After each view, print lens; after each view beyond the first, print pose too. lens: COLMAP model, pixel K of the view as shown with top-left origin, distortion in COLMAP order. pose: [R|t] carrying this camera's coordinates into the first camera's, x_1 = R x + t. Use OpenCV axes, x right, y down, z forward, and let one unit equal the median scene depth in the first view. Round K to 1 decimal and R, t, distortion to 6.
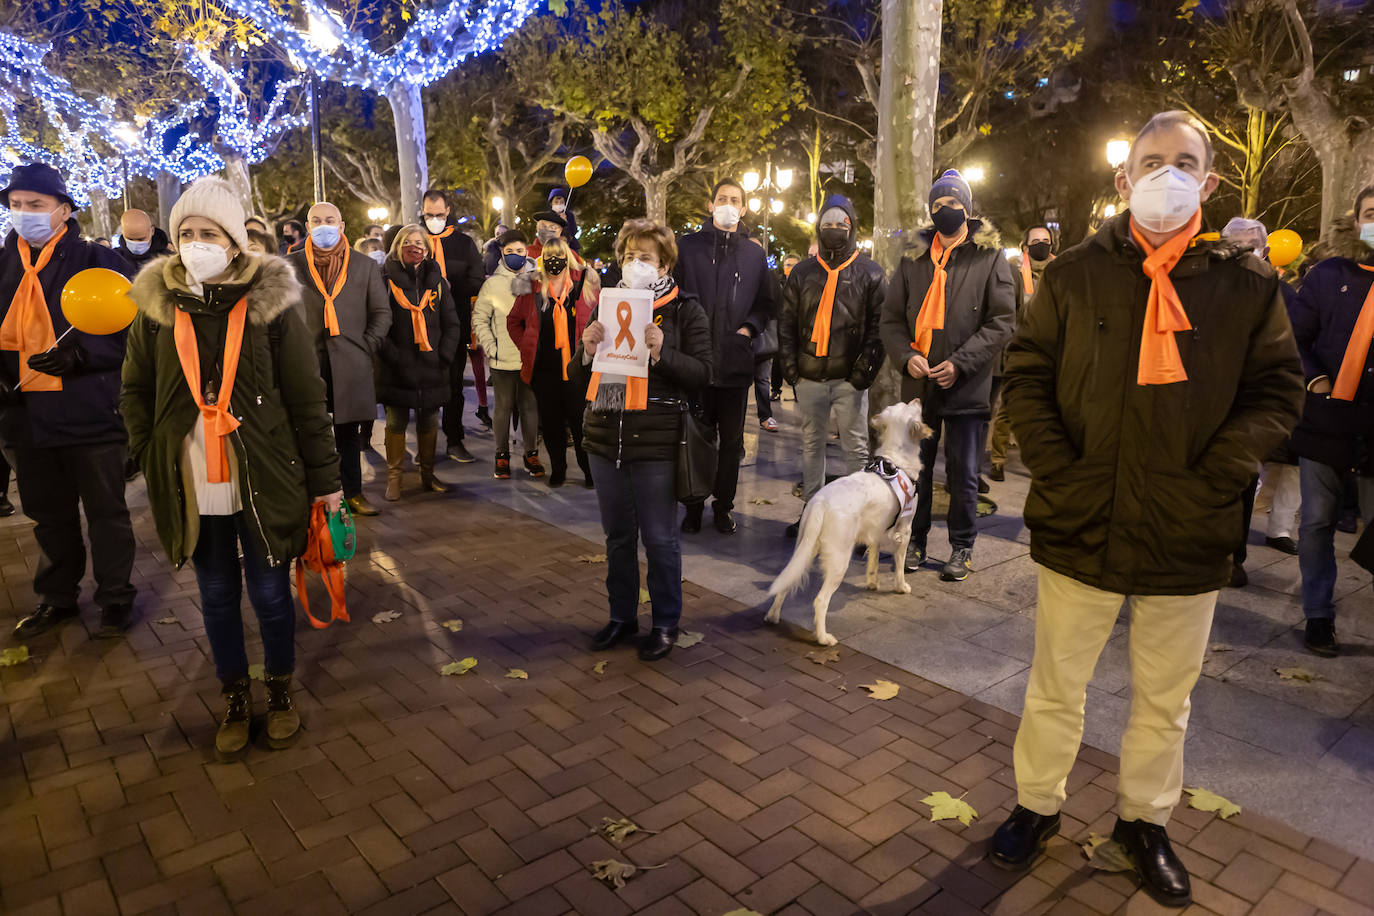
lens RADIAL K [[951.0, 0, 687.0], [0, 951.0, 458.0], [0, 0, 1]] dist [-0.025869, 0.007069]
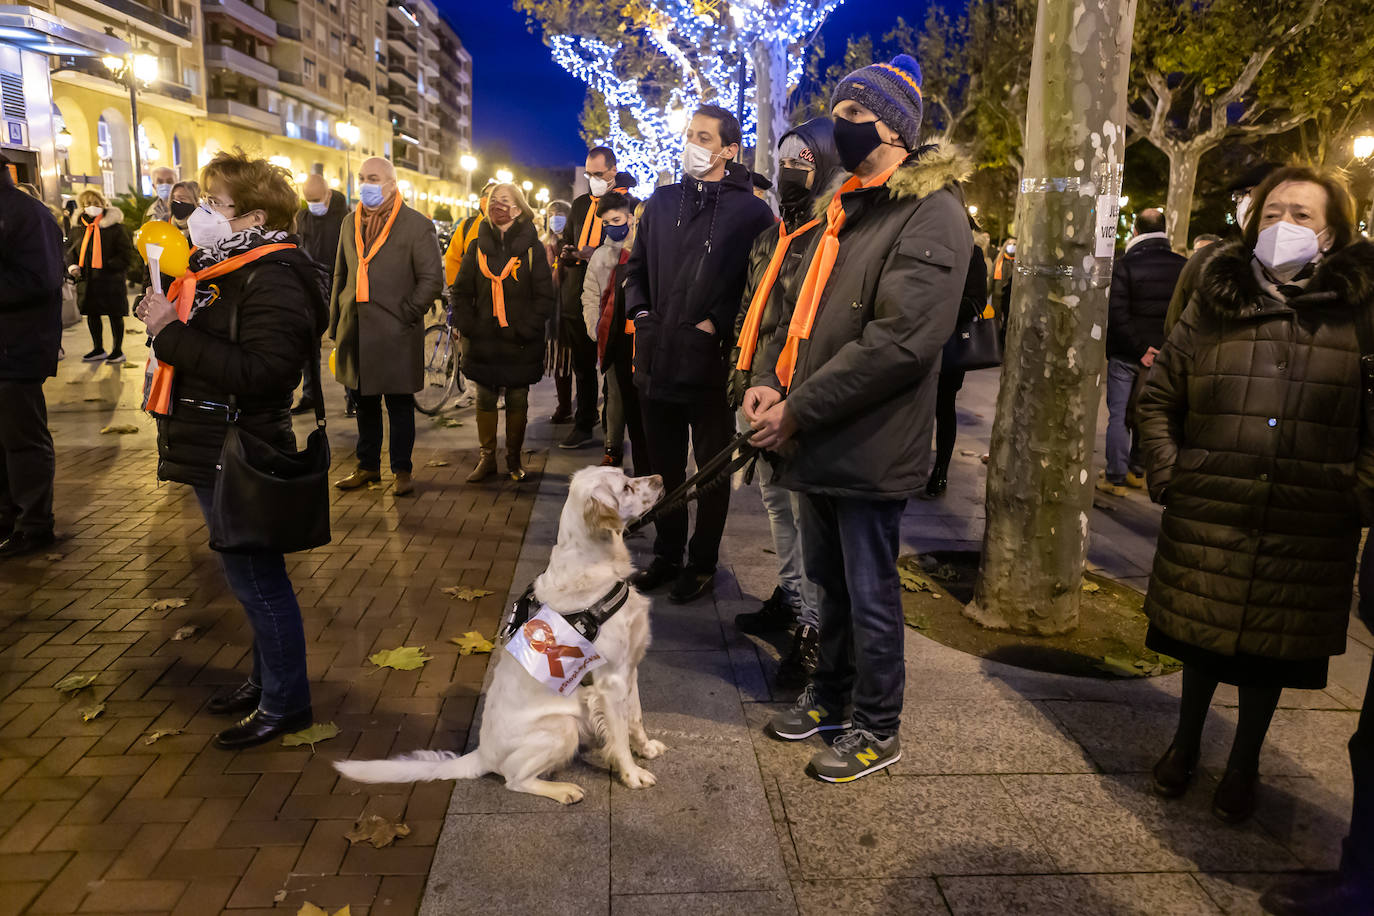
lens RADIAL K [[951.0, 0, 687.0], [0, 951.0, 458.0], [0, 0, 1]] dist [-0.025869, 0.007069]
pose [[0.808582, 0.148356, -0.569373, 0.128032], [-0.140058, 0.988405, 0.058638, -0.021103], [0.571471, 0.032332, 0.819985, 0.118501]]
